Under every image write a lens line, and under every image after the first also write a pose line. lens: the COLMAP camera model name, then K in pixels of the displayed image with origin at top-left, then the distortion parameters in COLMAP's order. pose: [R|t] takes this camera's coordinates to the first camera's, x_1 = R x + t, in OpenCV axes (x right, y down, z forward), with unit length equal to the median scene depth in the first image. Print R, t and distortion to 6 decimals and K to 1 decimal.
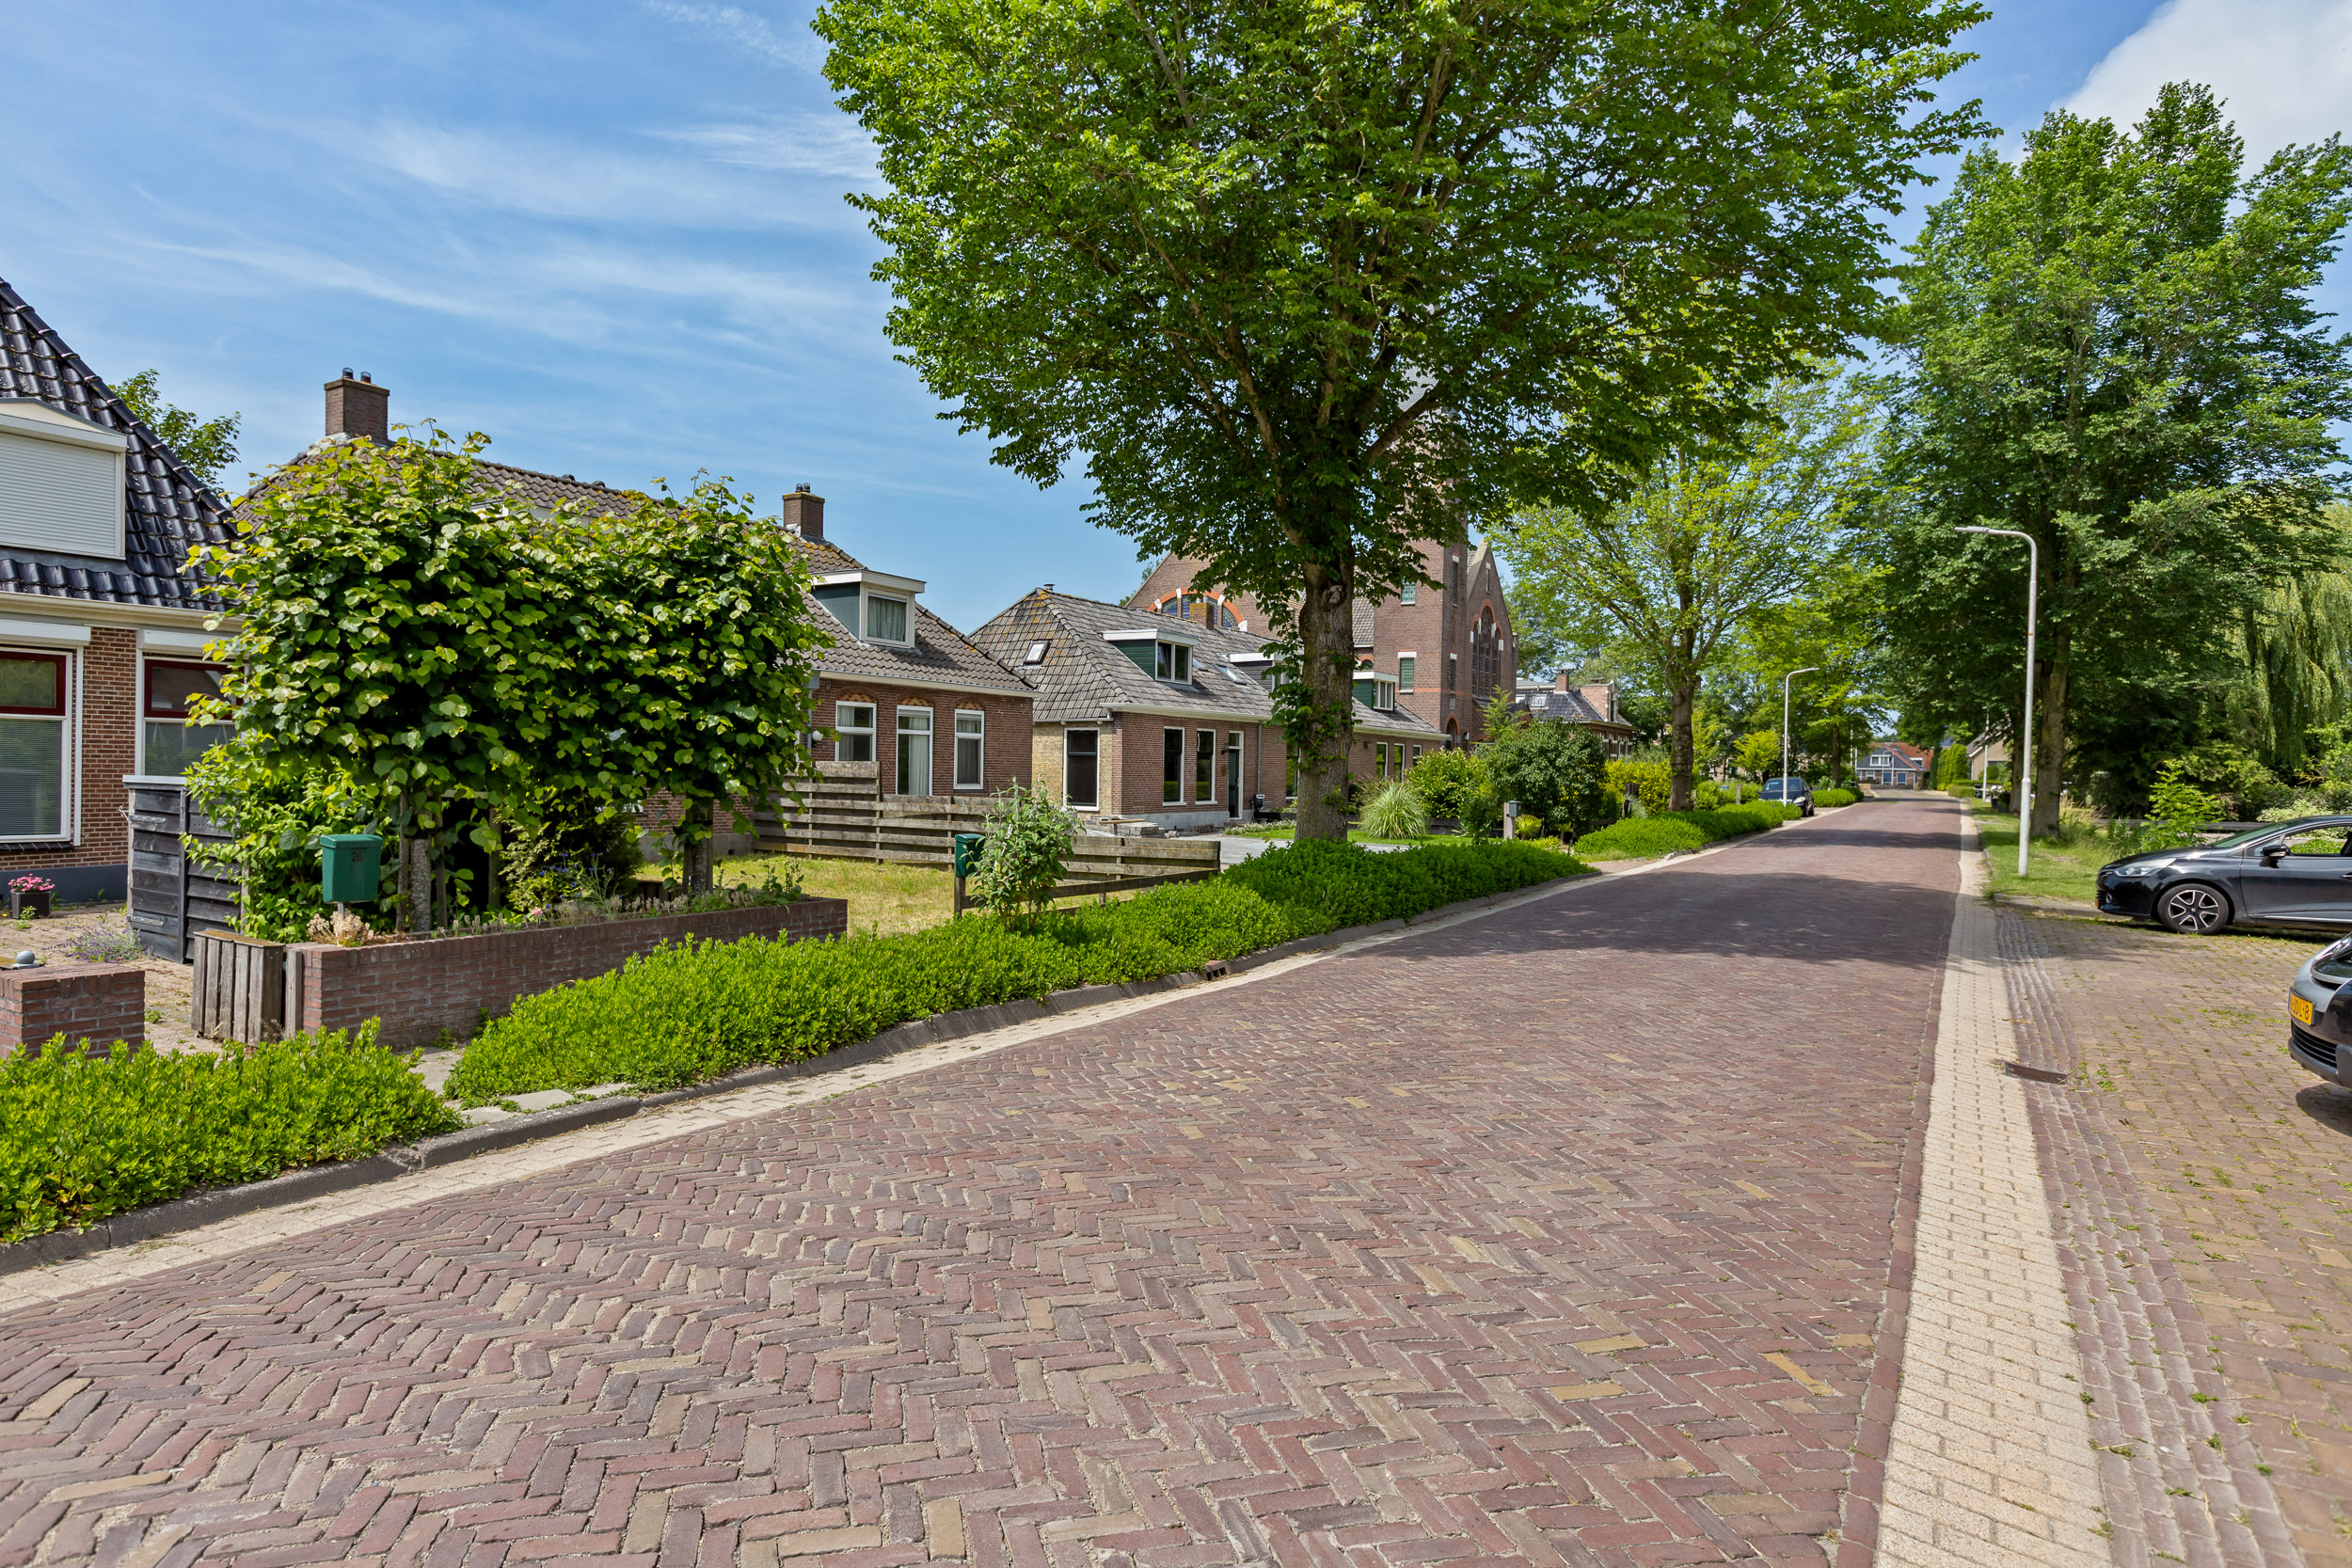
lens RADIAL K [[1301.7, 0, 1172.6], [0, 1301.7, 790.6], [0, 0, 1]] dist [0.004586, 0.000768]
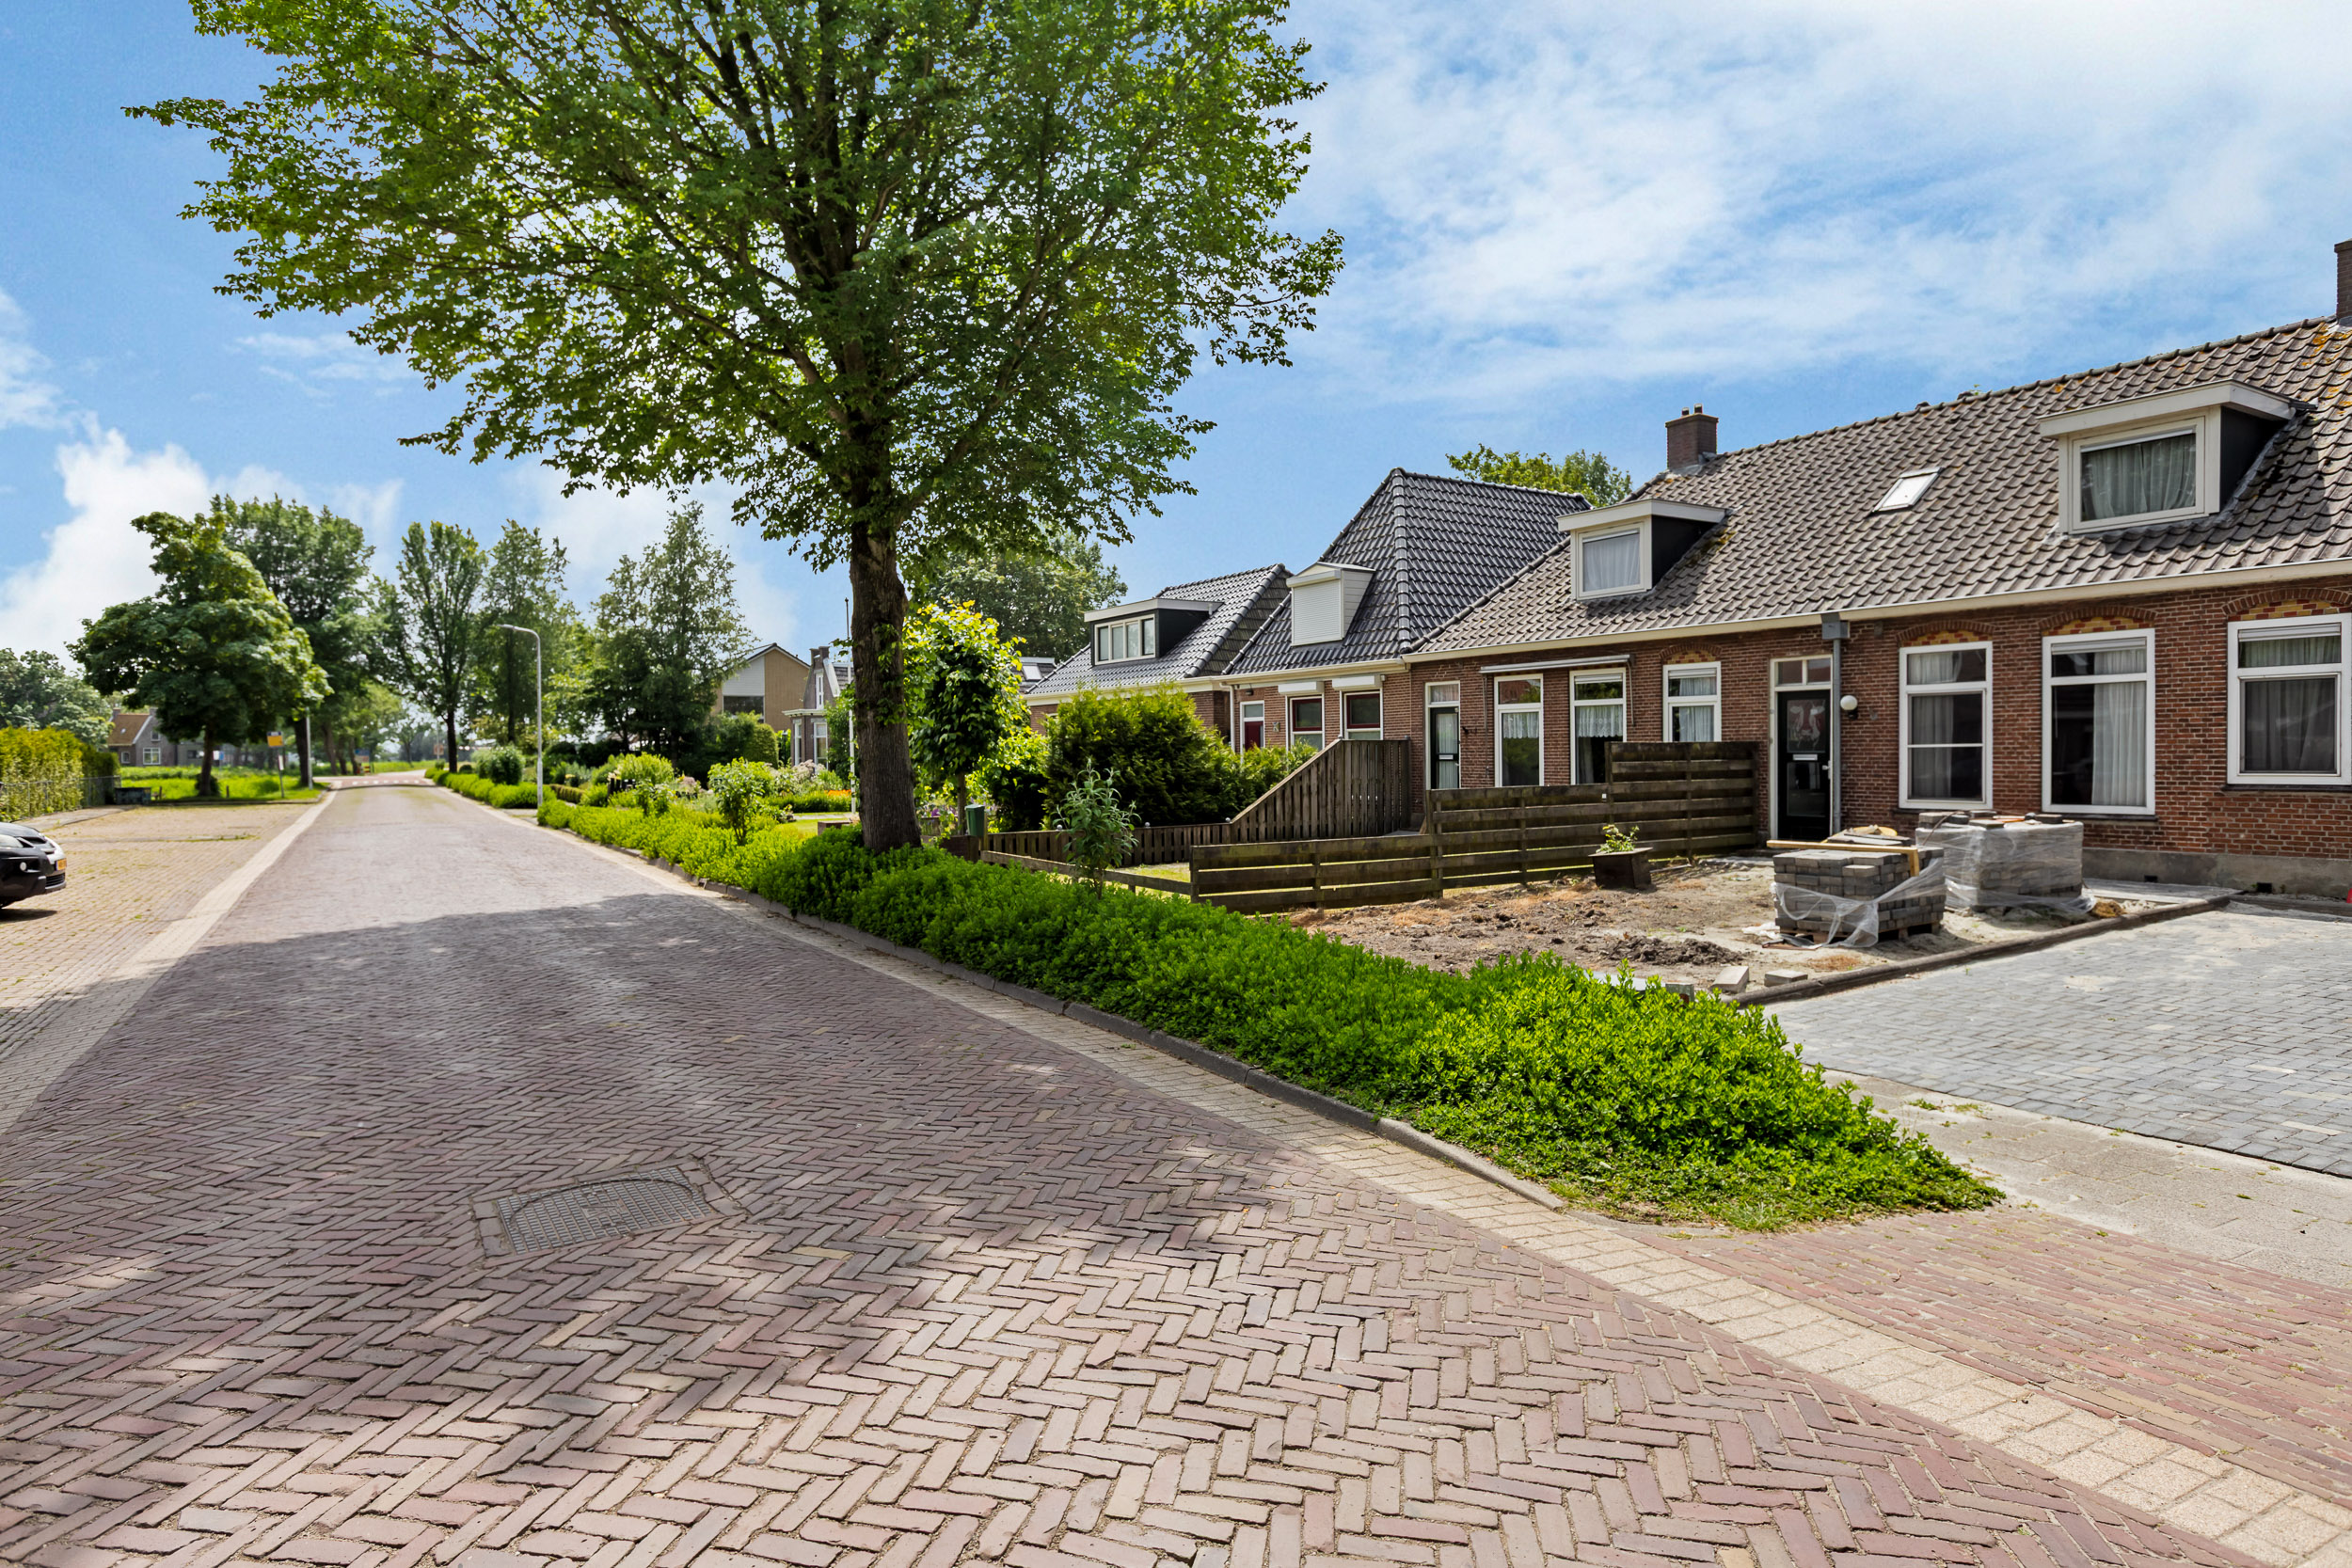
lens RADIAL K [[1301.7, 0, 1172.6], [0, 1301.7, 790.6], [0, 0, 1]] dist [0.004586, 0.000768]
pose [[-0.455517, 0.011835, -0.890148, 0.373951], [-0.011235, 0.999756, 0.019041, -0.002650], [0.890156, 0.018674, -0.455273, 0.702455]]
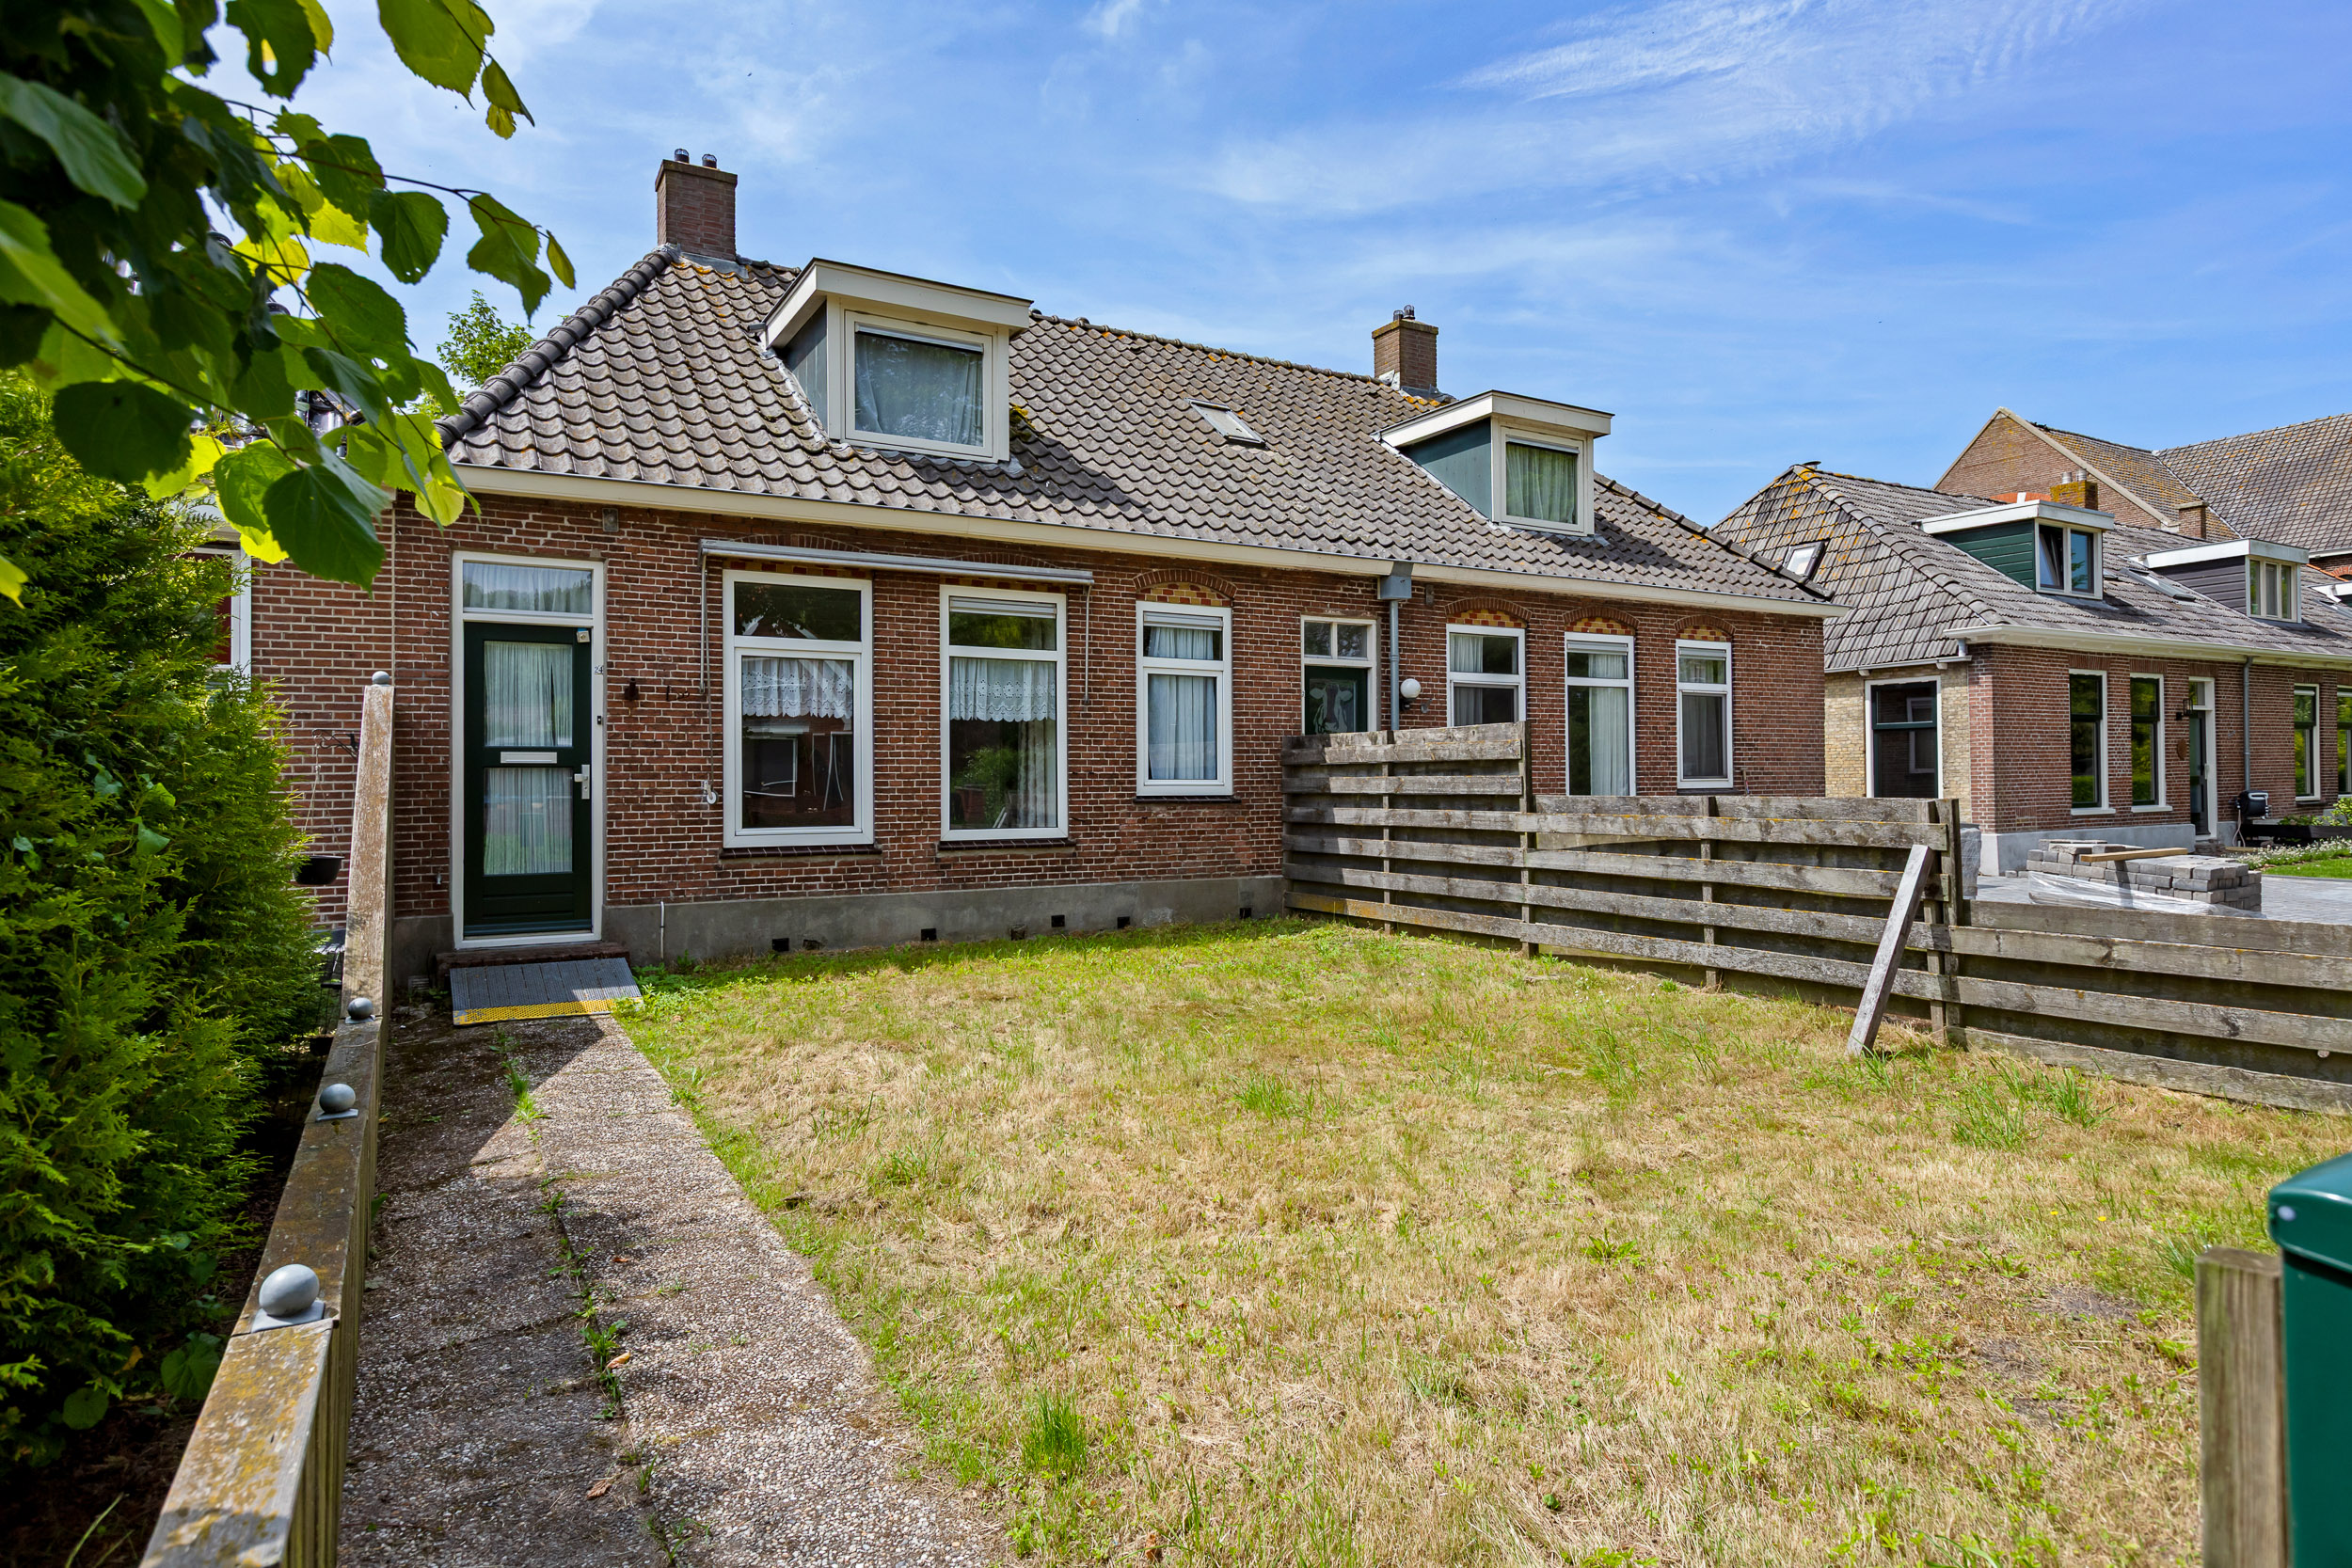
lens RADIAL K [[1299.9, 0, 1164.3], [0, 1299.9, 772.8], [0, 0, 1]] dist [0.003321, -0.000187]
pose [[0.872111, -0.027420, -0.488539, -0.073272], [0.015444, 0.999474, -0.028526, 0.003640], [0.489065, 0.017333, 0.872075, 0.348619]]
